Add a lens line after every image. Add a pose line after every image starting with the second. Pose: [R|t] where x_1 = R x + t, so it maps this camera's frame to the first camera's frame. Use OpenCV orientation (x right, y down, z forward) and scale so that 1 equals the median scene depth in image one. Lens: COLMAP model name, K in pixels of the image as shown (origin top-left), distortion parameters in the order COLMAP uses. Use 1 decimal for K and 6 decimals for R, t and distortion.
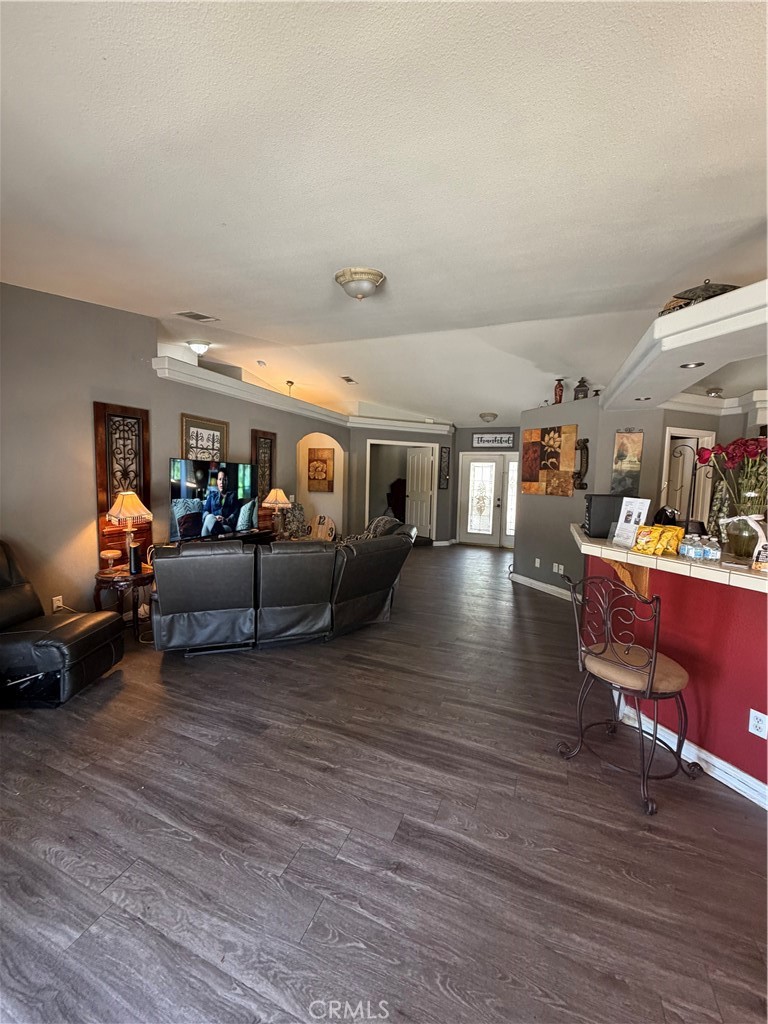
lens RADIAL K [[405.0, 0, 384.6], [0, 405.0, 508.4], [0, 0, 1]] dist [-0.000344, -0.000199]
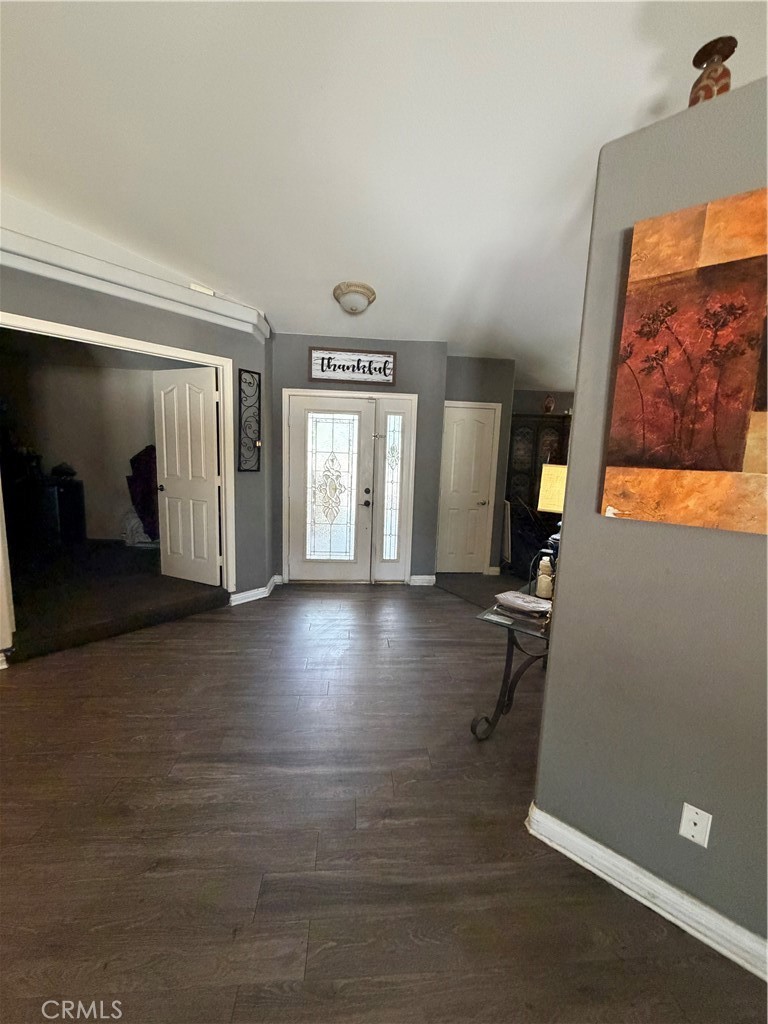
lens RADIAL K [[405.0, 0, 382.4], [0, 405.0, 509.7], [0, 0, 1]] dist [-0.000344, -0.000199]
pose [[0.896013, -0.056661, 0.440399, 0.081003], [0.020893, 0.996106, 0.085649, -0.041618], [-0.443537, -0.067542, 0.893708, 0.558030]]
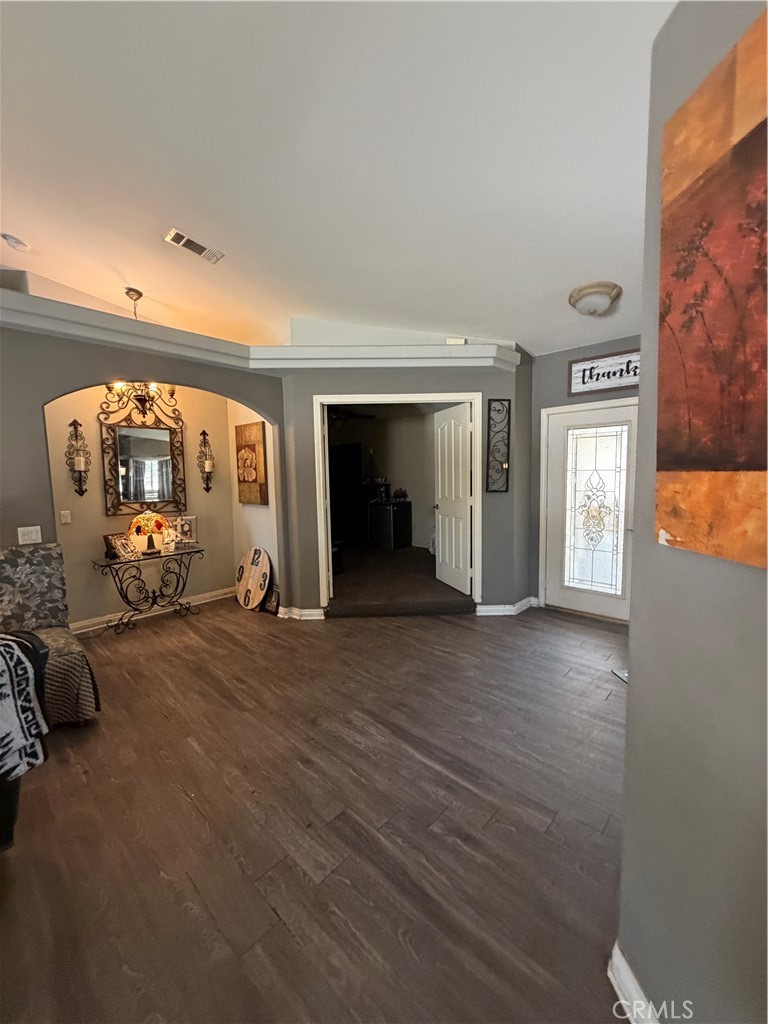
lens RADIAL K [[405.0, 0, 384.5], [0, 405.0, 509.9], [0, 0, 1]] dist [-0.000344, -0.000199]
pose [[0.931169, -0.010693, -0.364431, 0.194510], [0.015983, 0.999806, 0.011504, -0.035437], [0.364237, -0.016536, 0.931159, 0.533402]]
